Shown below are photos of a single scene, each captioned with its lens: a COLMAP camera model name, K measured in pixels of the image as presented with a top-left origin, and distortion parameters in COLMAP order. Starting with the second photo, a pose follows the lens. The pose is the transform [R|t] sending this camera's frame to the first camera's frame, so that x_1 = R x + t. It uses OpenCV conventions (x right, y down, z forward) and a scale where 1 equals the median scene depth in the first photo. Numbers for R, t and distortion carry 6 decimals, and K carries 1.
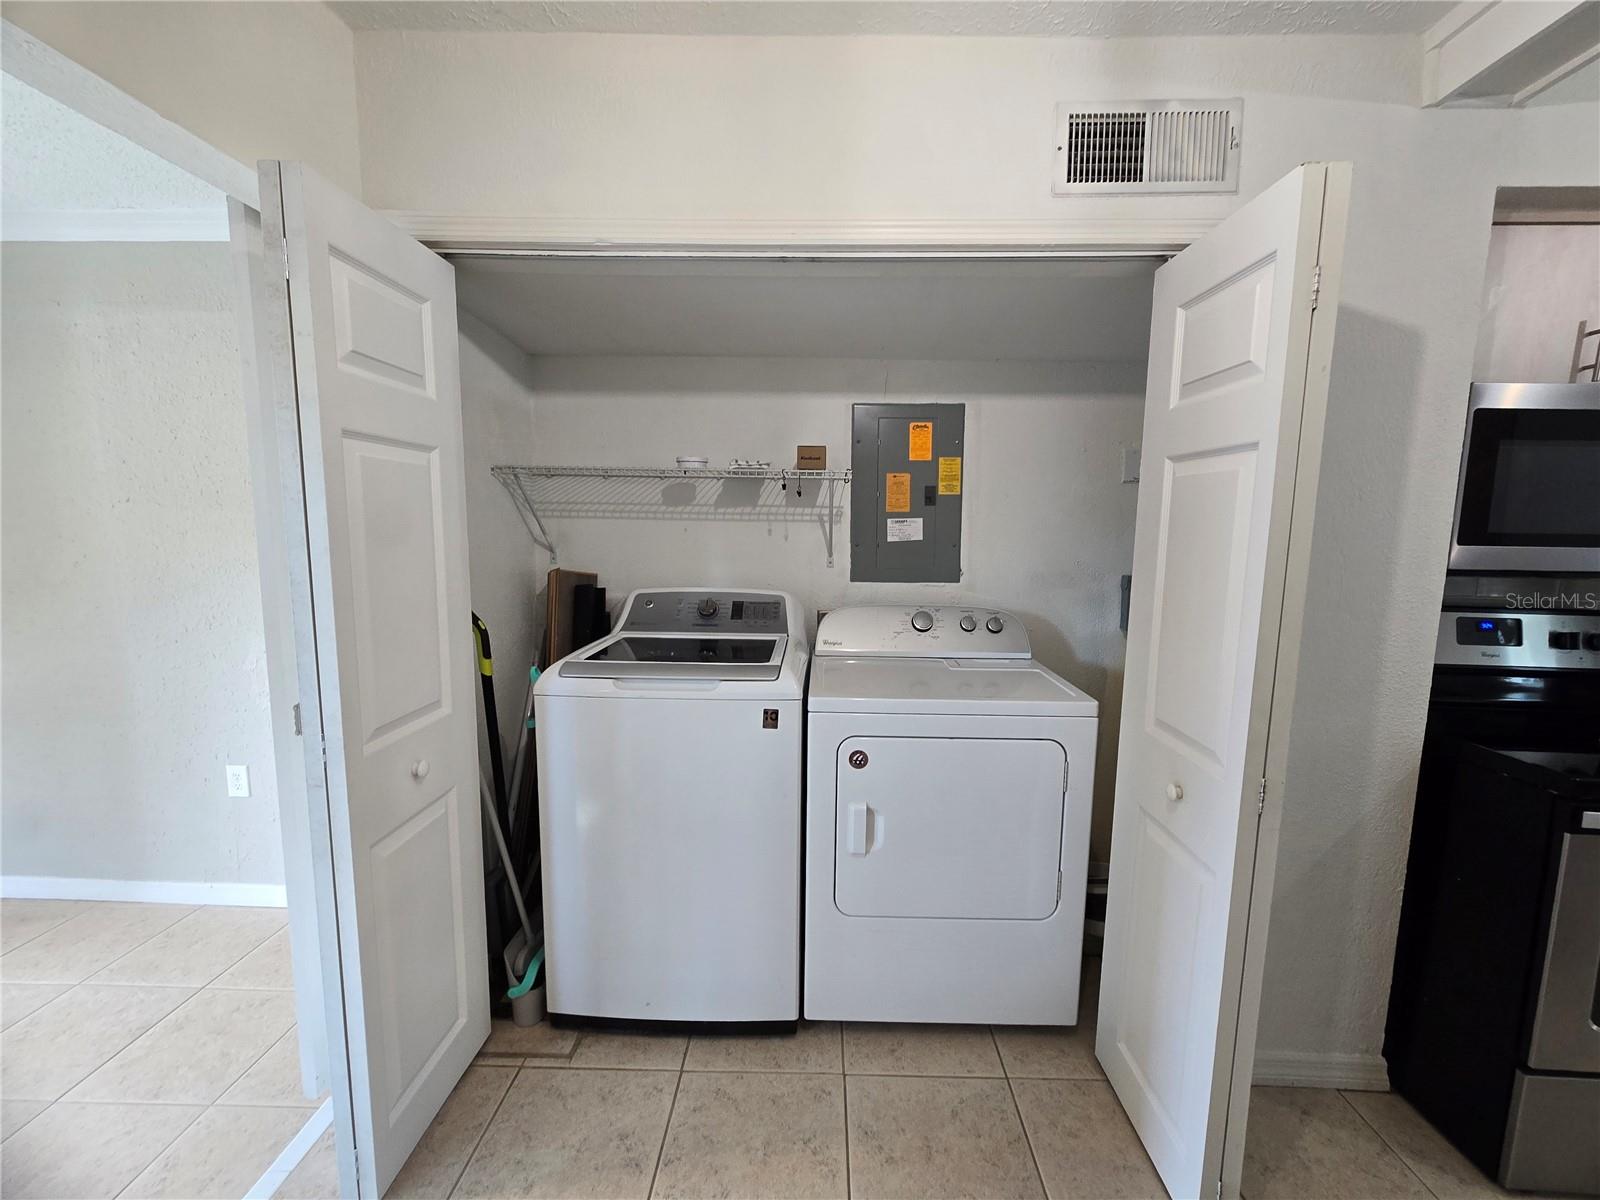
lens RADIAL K [[654.0, 0, 812.4], [0, 654.0, 598.2], [0, 0, 1]] dist [-0.002433, -0.000006]
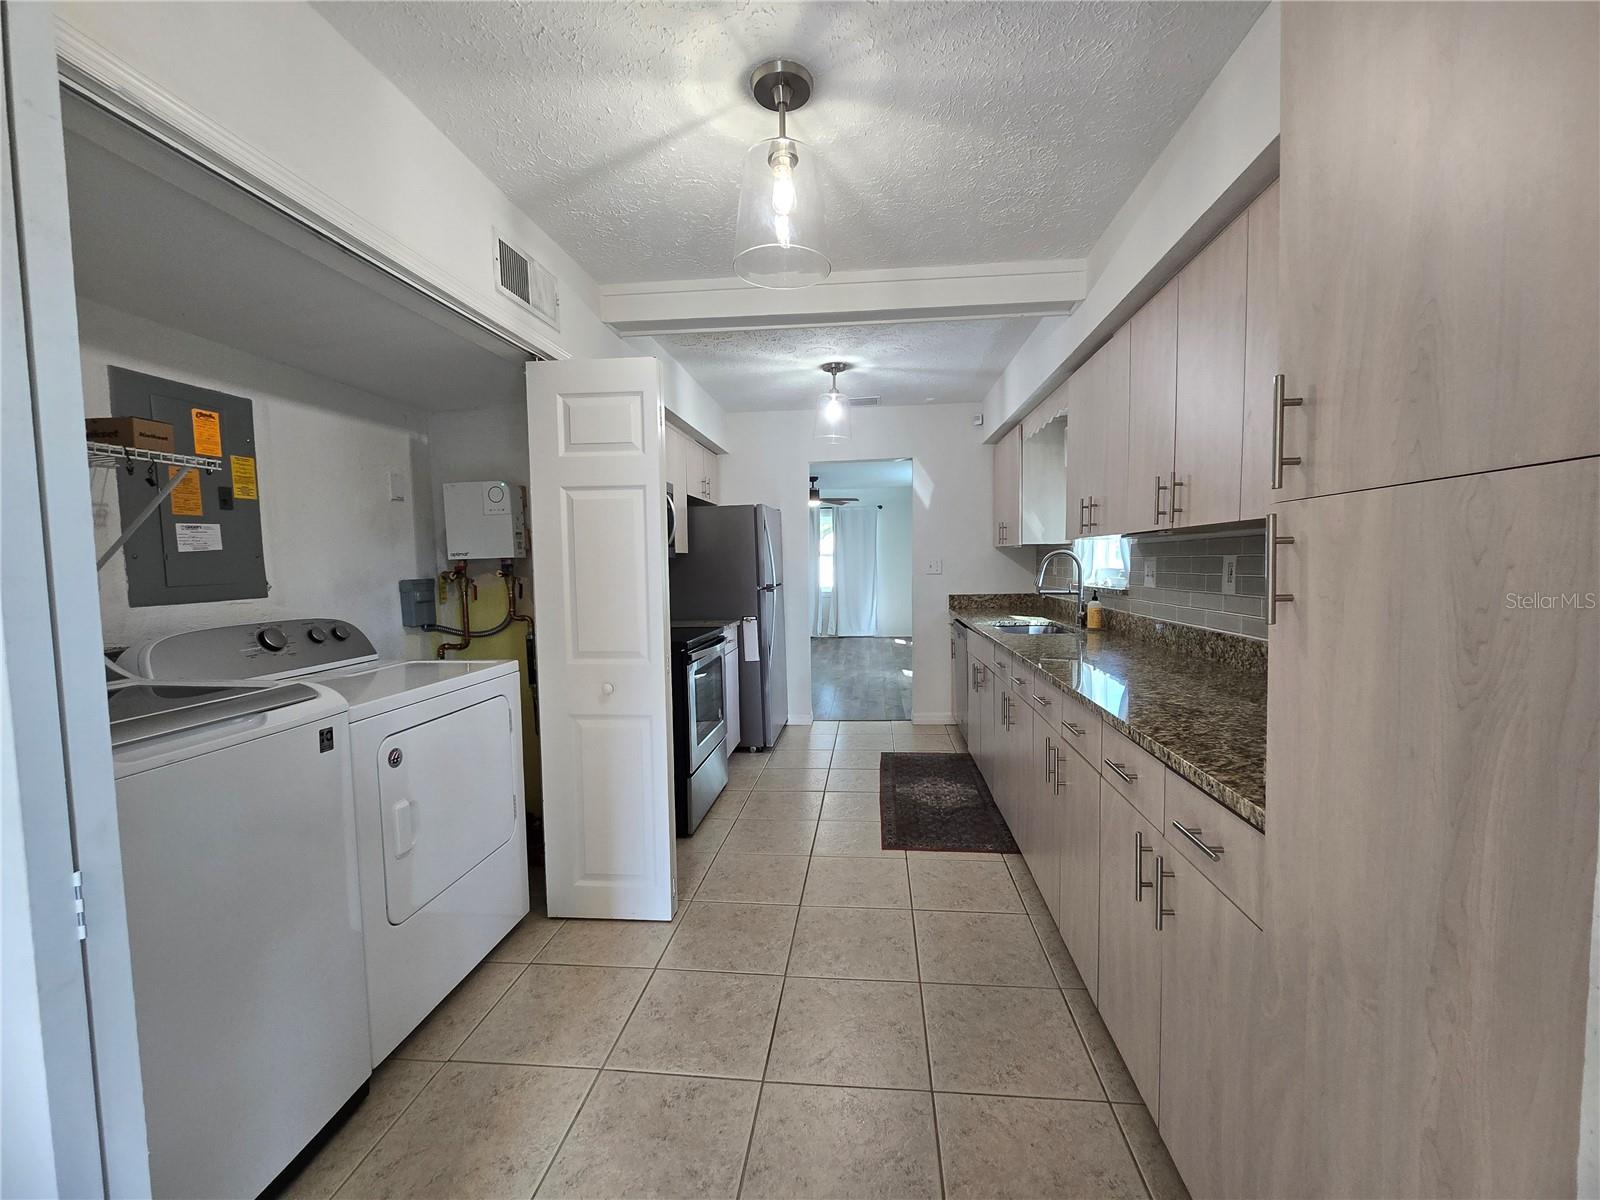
lens RADIAL K [[654.0, 0, 808.1], [0, 654.0, 594.2], [0, 0, 1]] dist [-0.002433, -0.000006]
pose [[0.084419, -0.064587, 0.994335, -0.640836], [0.129926, 0.990091, 0.053281, 0.021739], [-0.987923, 0.124692, 0.091974, 0.194004]]
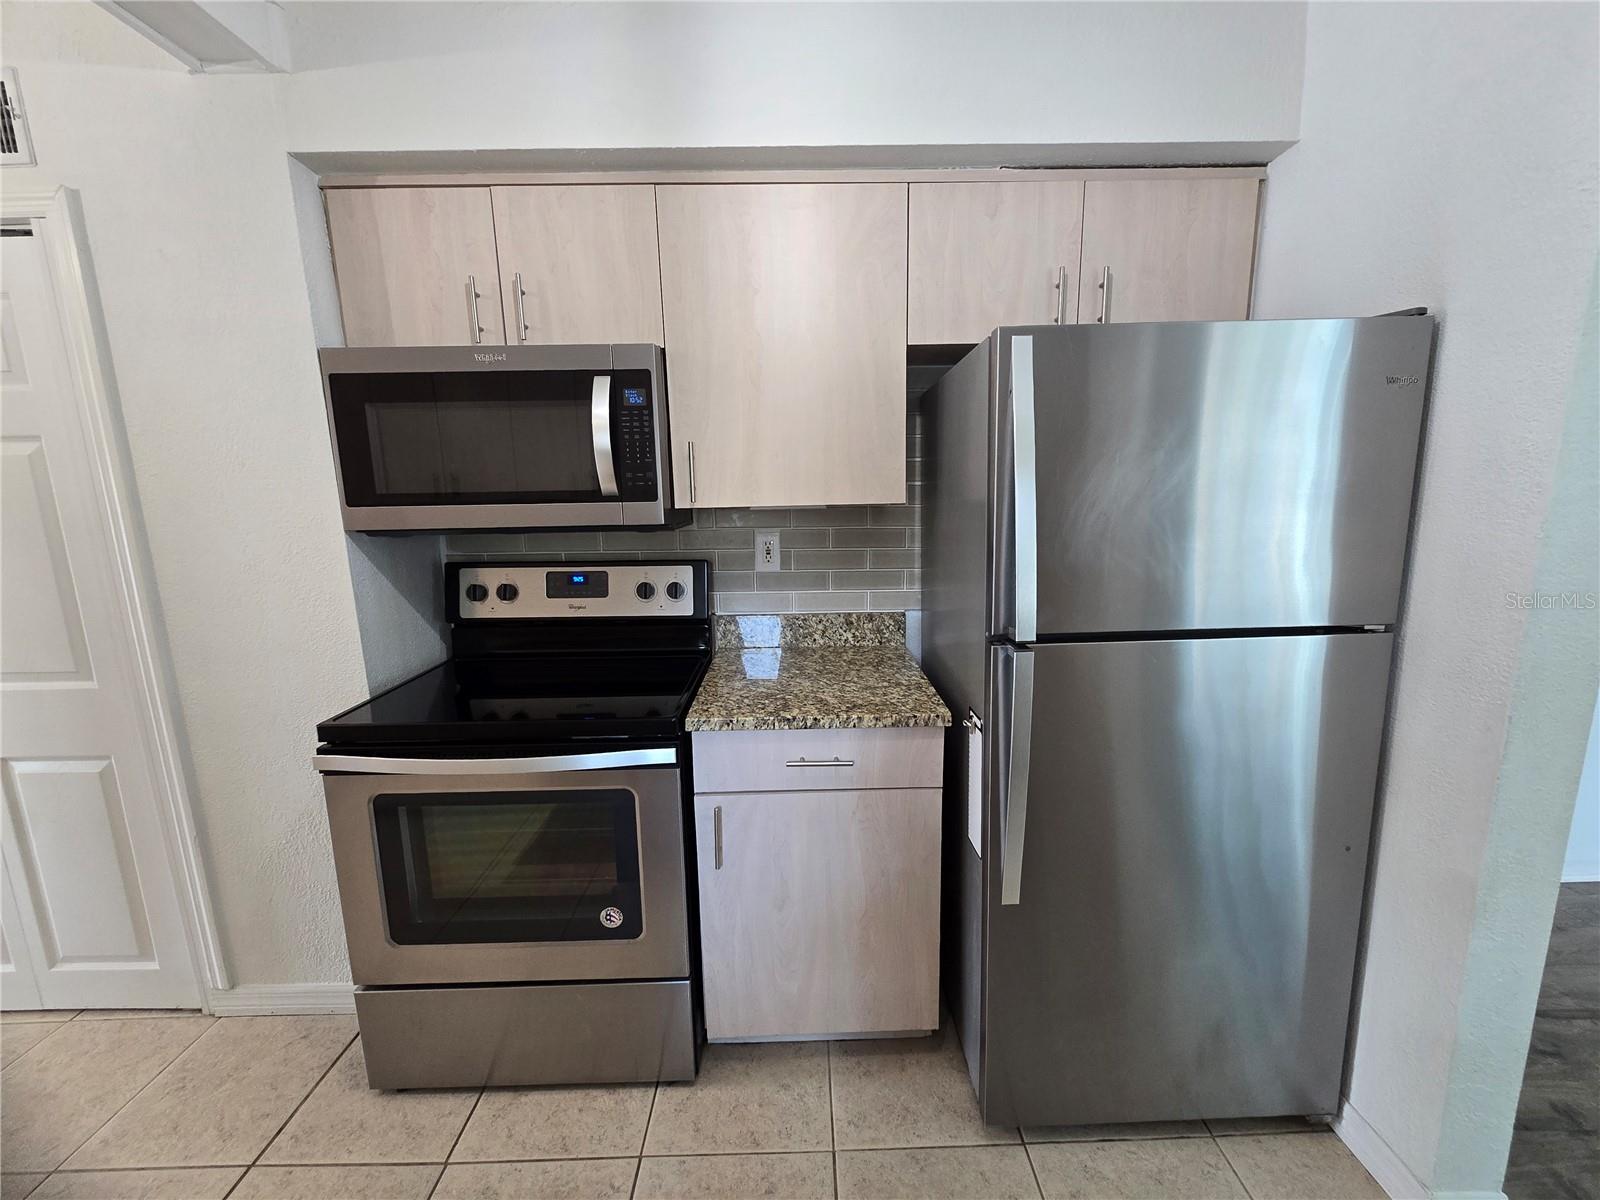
lens RADIAL K [[654.0, 0, 800.0], [0, 654.0, 592.4], [0, 0, 1]] dist [-0.002433, -0.000006]
pose [[0.999257, -0.037522, 0.008859, 1.071639], [0.036776, 0.996647, 0.073089, 0.000746], [-0.011572, -0.072708, 0.997286, -0.032621]]
